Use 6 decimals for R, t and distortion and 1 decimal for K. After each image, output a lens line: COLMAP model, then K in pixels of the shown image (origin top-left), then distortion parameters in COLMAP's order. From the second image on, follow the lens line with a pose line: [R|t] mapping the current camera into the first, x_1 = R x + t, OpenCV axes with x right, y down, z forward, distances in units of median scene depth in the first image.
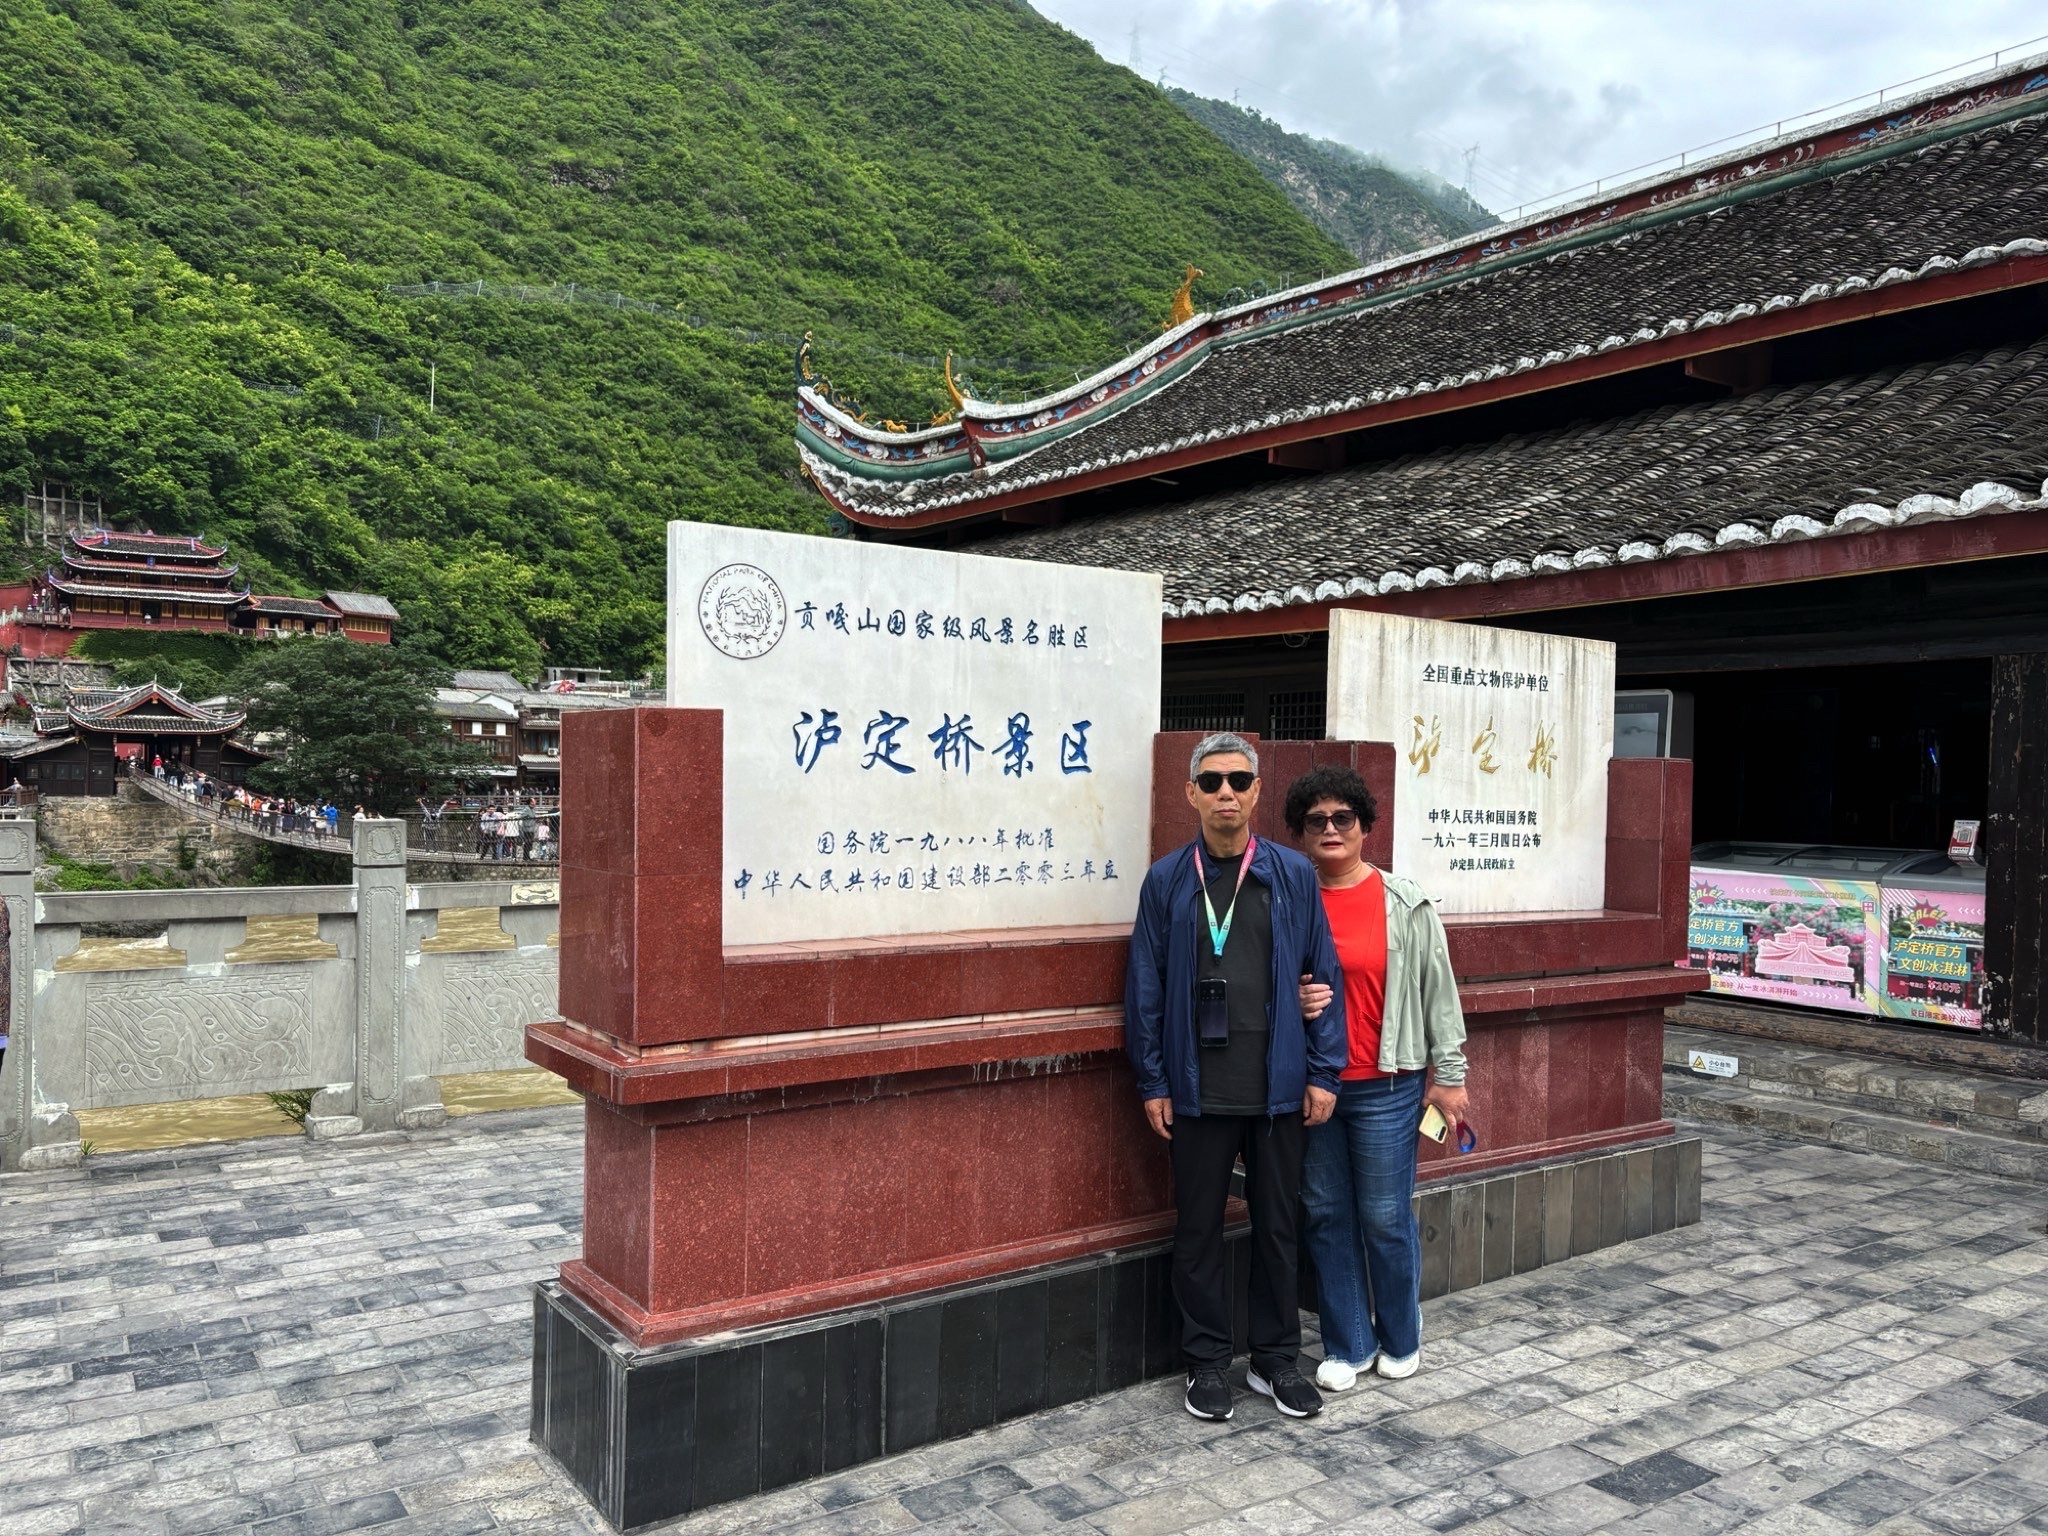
lens RADIAL K [[1545.1, 0, 1012.4], [0, 1545.1, 778.4], [0, 0, 1]] dist [0.036215, -0.000640]
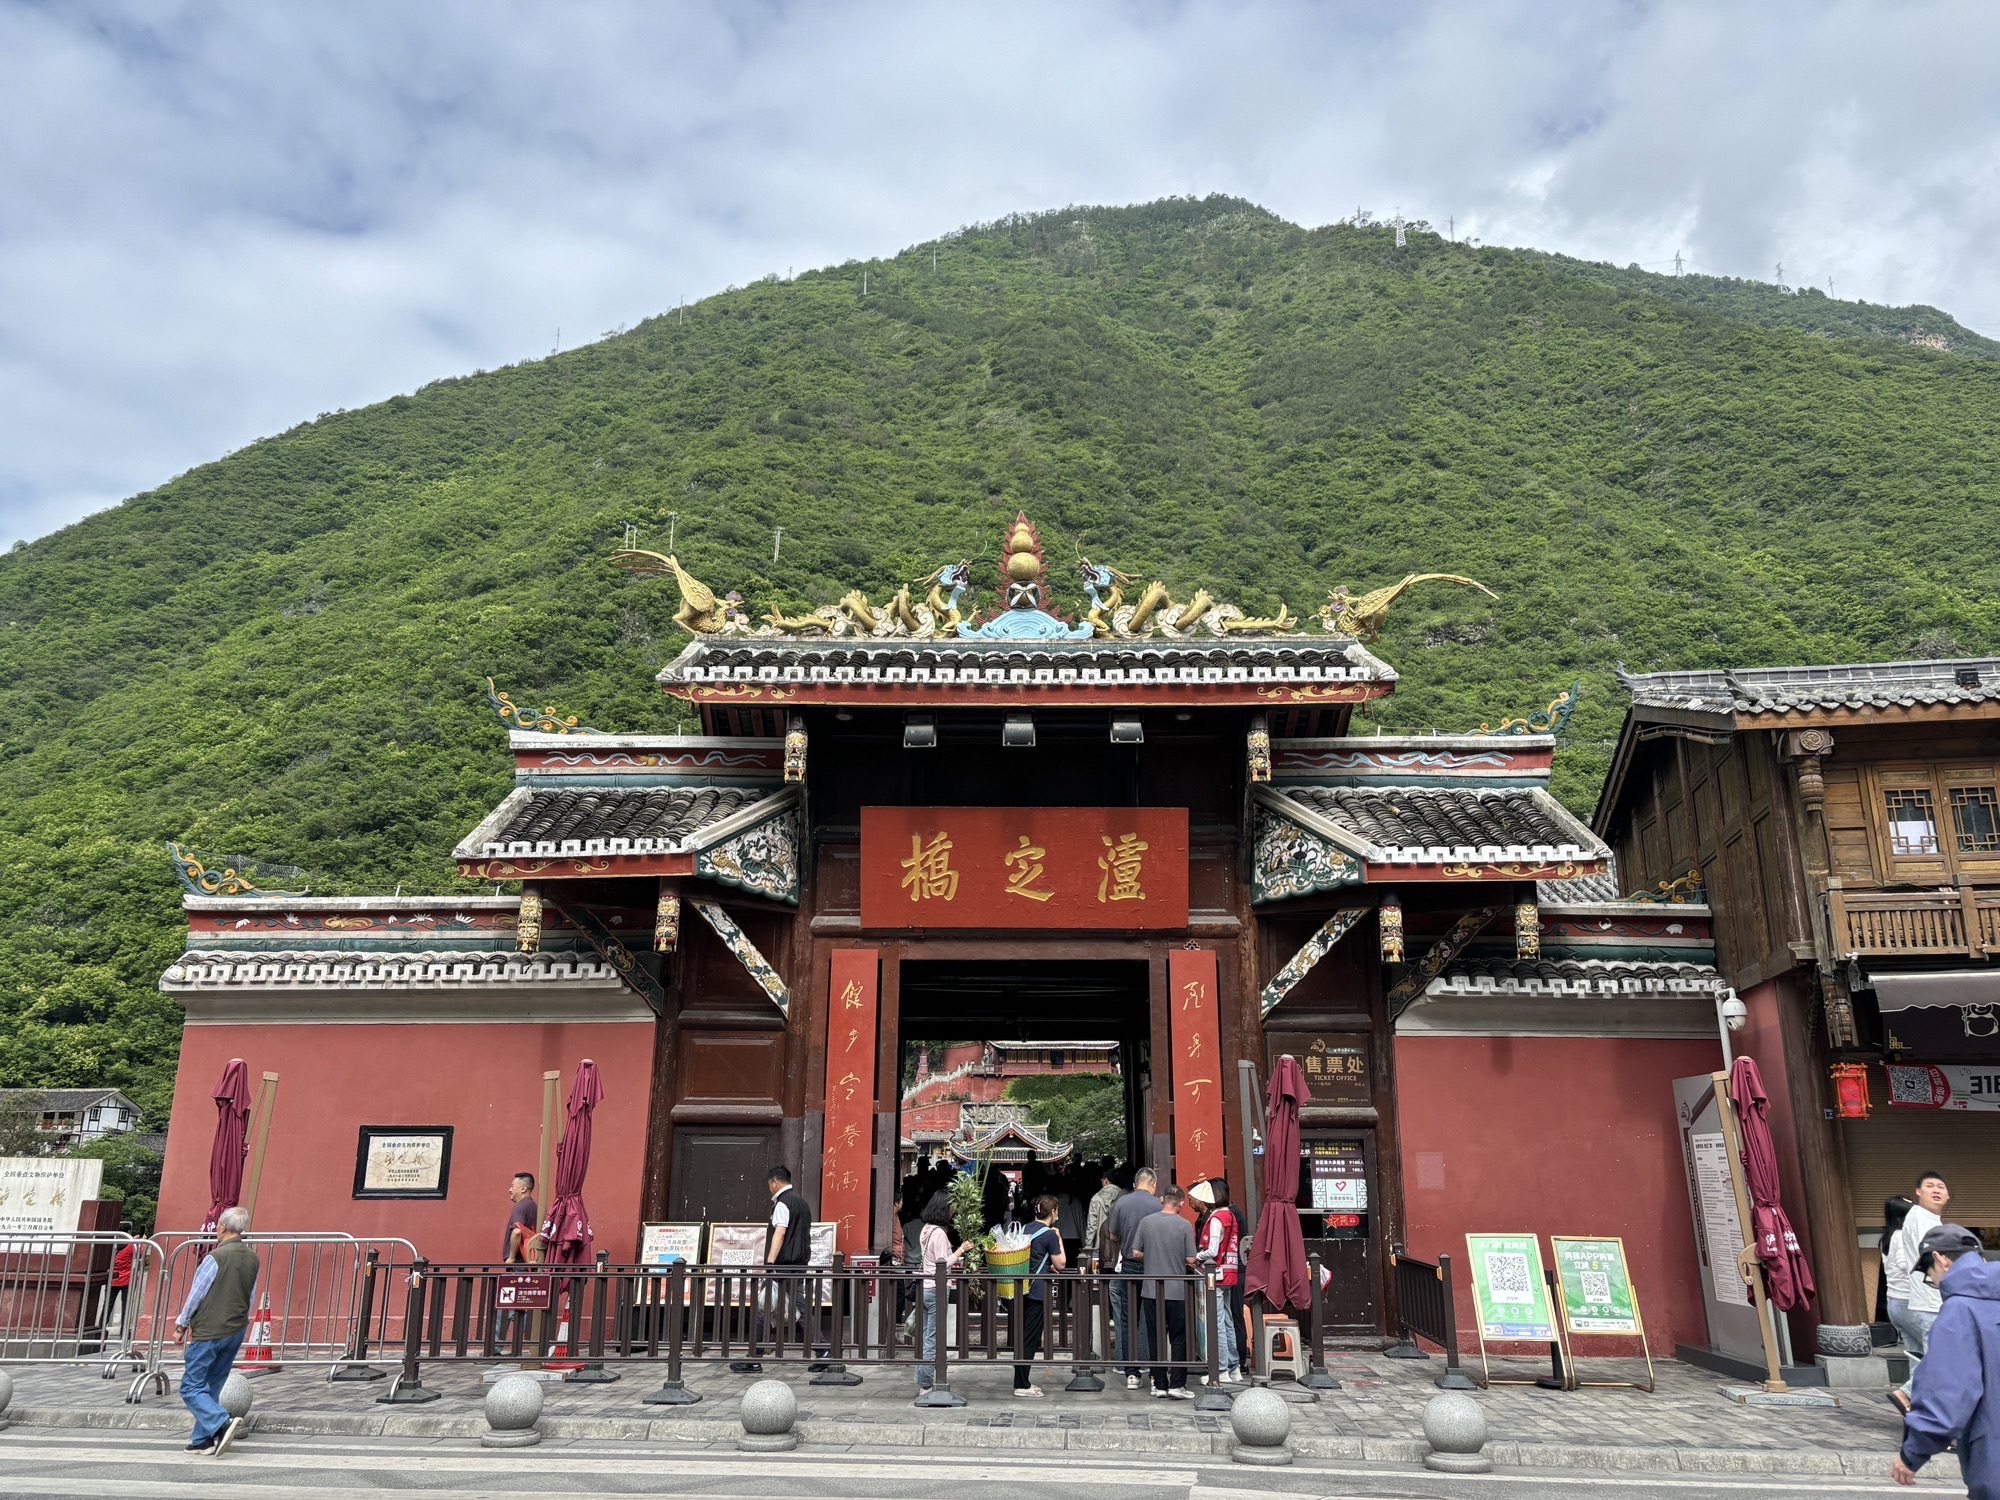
lens RADIAL K [[1508.8, 0, 988.6], [0, 1508.8, 760.1], [0, 0, 1]] dist [0.036215, -0.000640]
pose [[0.798115, -0.167518, -0.578749, 0.937909], [-0.000116, 0.960528, -0.278183, -0.001371], [0.602505, 0.222089, 0.766592, -0.093399]]
